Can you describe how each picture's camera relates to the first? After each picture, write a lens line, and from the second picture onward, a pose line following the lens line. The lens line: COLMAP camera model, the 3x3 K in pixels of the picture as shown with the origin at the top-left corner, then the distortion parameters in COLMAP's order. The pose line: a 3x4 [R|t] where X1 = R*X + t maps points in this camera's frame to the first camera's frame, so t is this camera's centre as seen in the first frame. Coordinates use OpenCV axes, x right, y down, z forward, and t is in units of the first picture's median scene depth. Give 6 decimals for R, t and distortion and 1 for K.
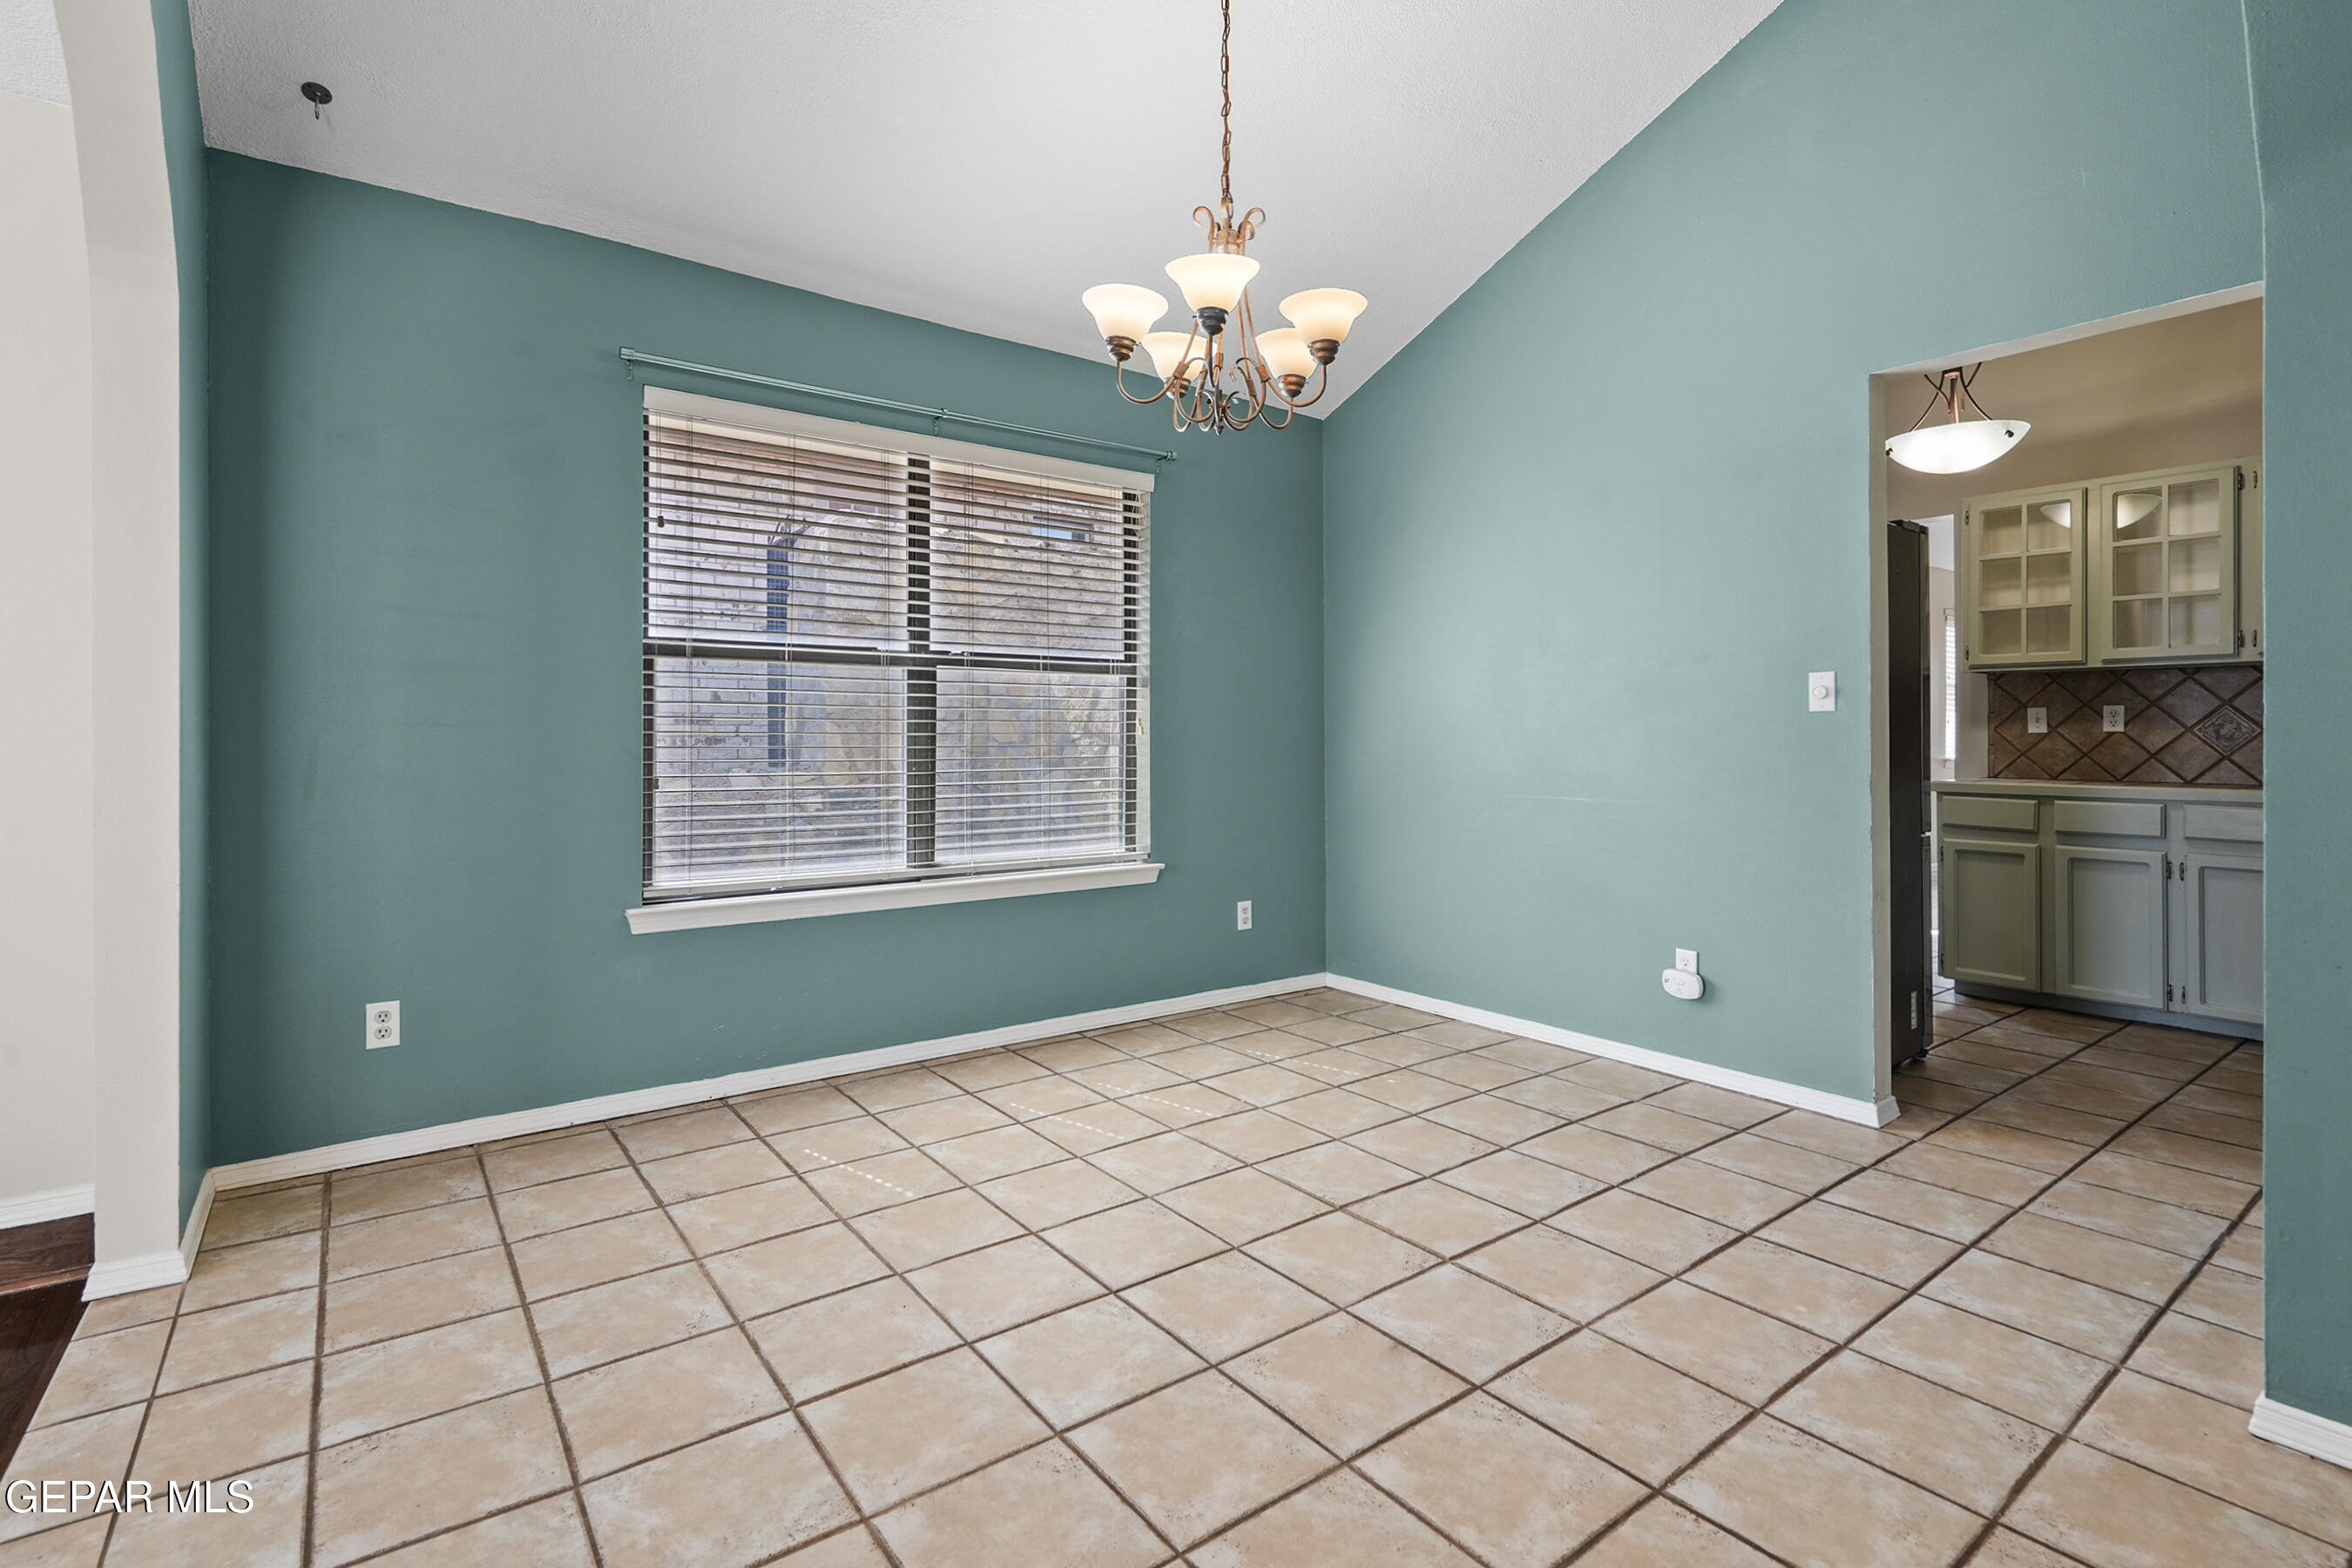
lens RADIAL K [[1105.5, 0, 1161.1], [0, 1105.5, 743.2], [0, 0, 1]] dist [-0.015890, 0.005067]
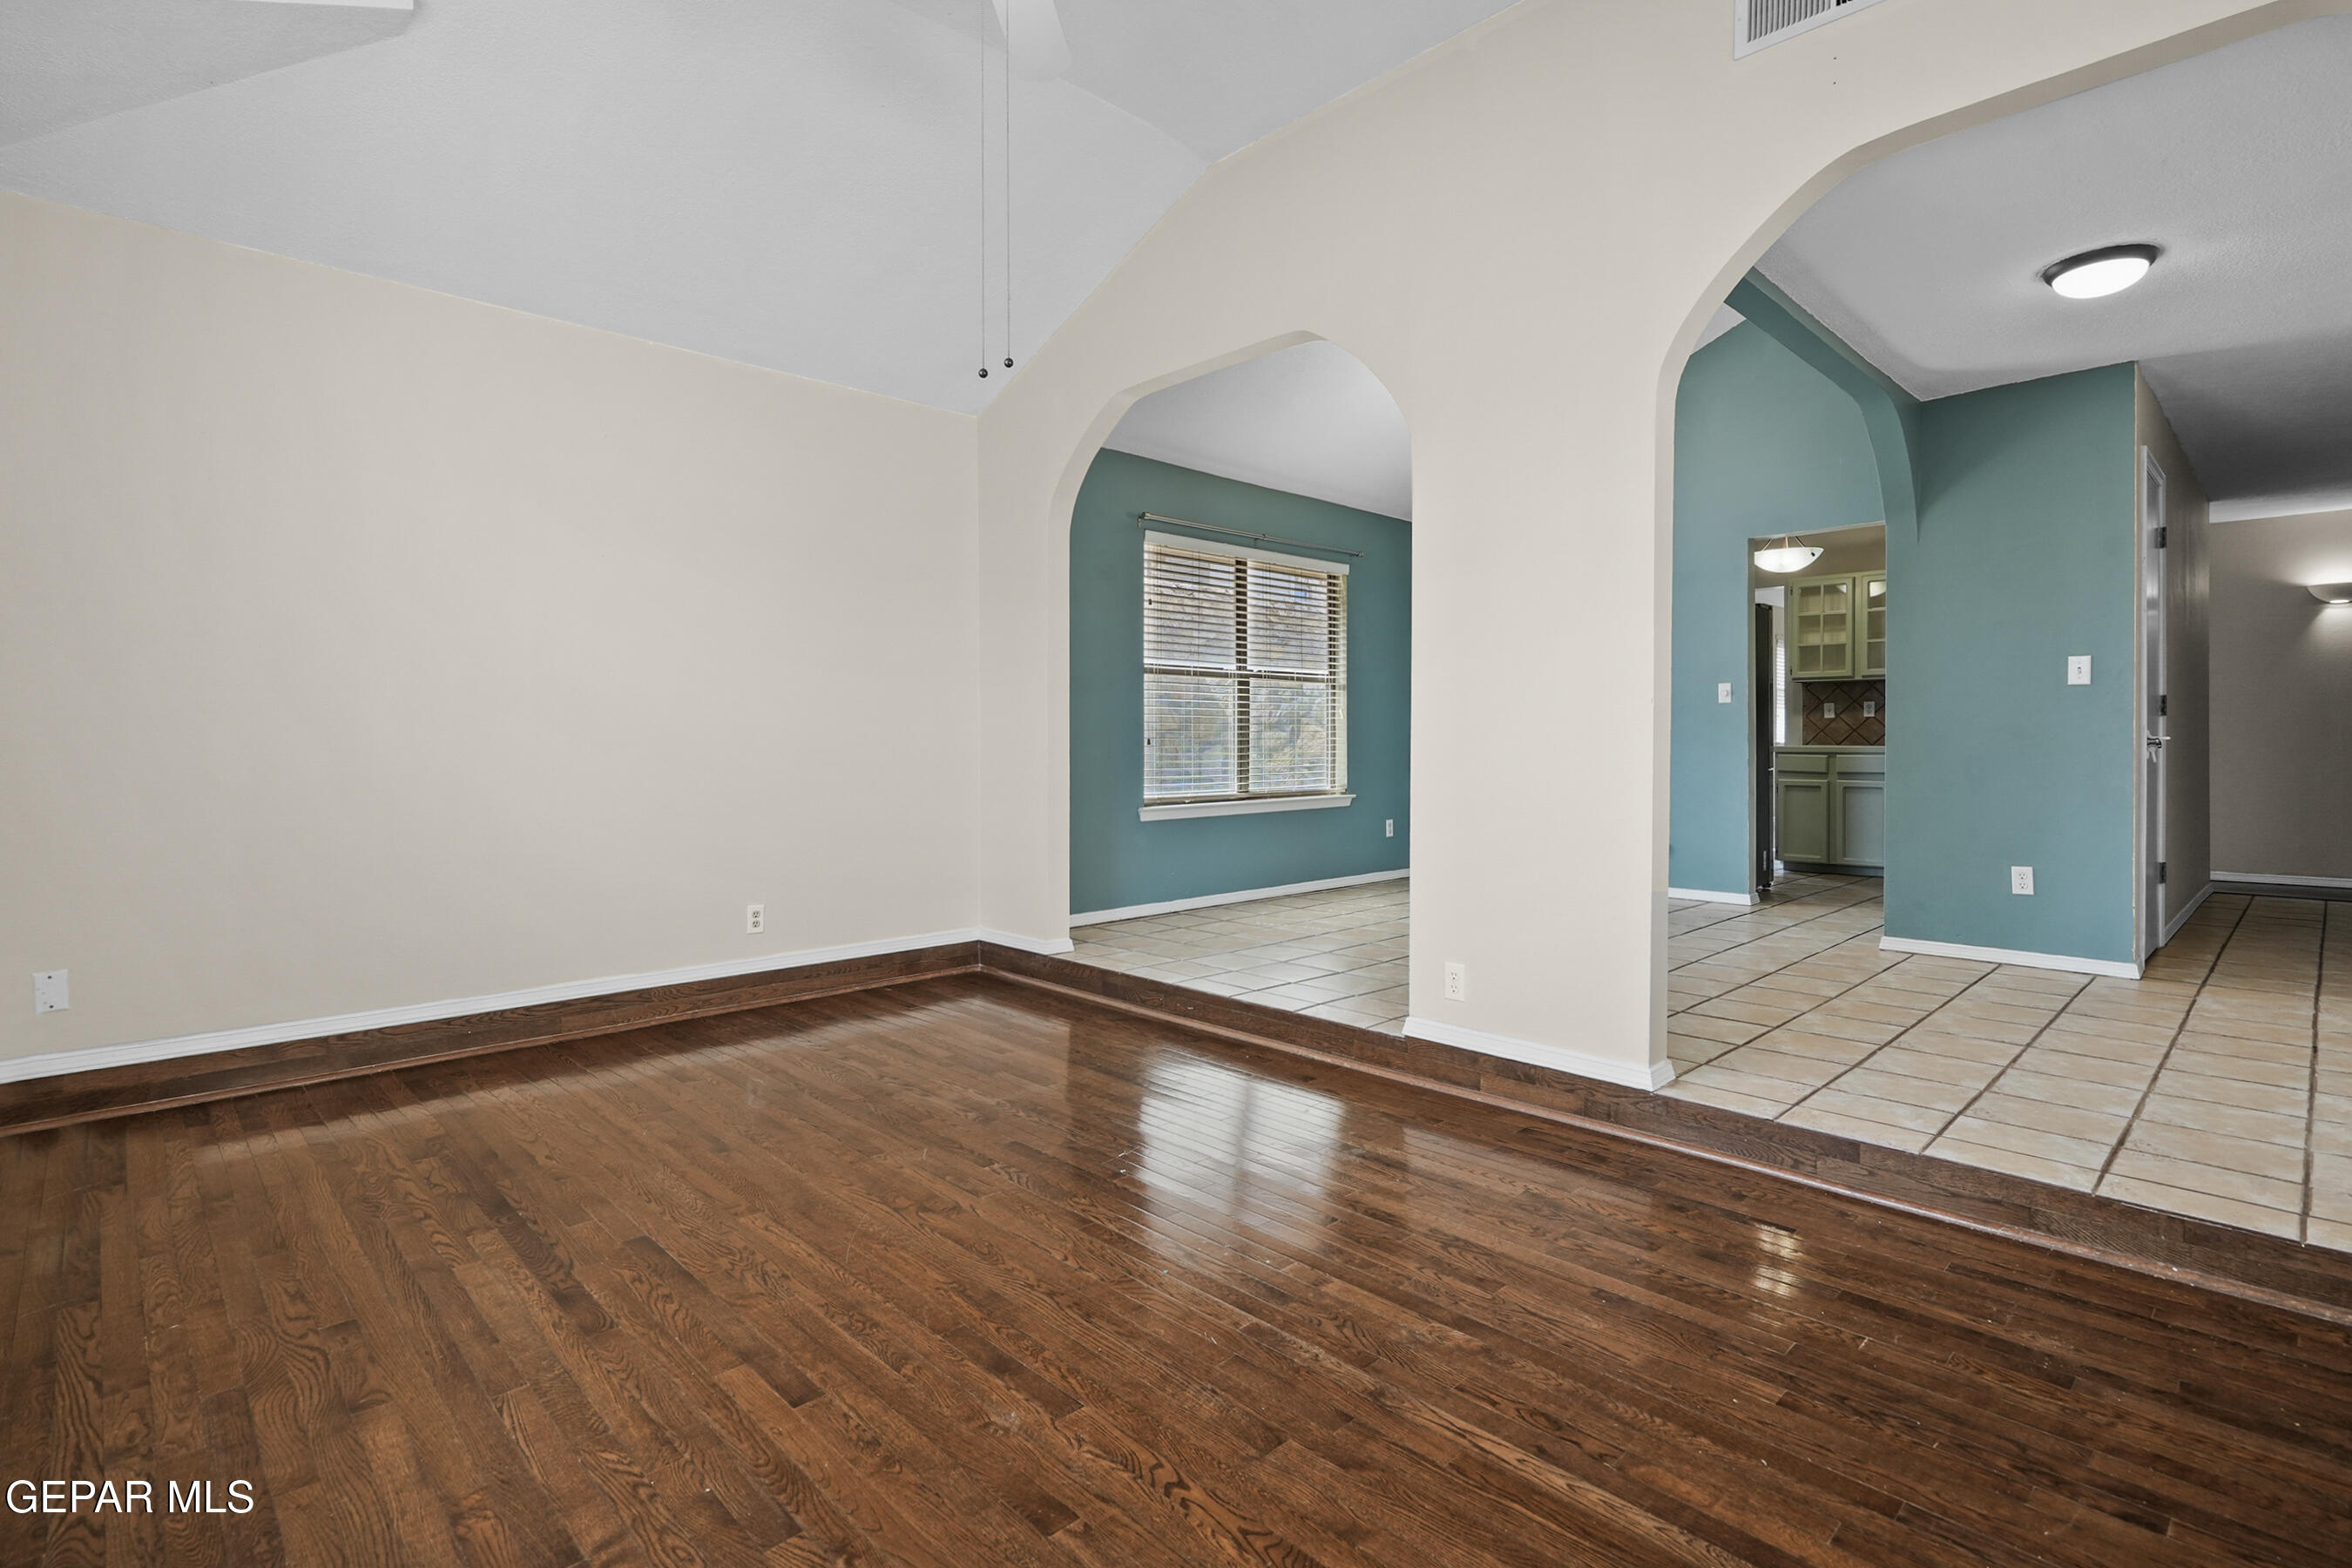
lens RADIAL K [[1105.5, 0, 1192.9], [0, 1105.5, 767.5], [0, 0, 1]] dist [-0.015890, 0.005067]
pose [[0.990942, -0.008862, 0.133999, -0.462817], [0.006276, 0.999786, 0.019708, 0.031579], [-0.134145, -0.018688, 0.990785, -0.634566]]
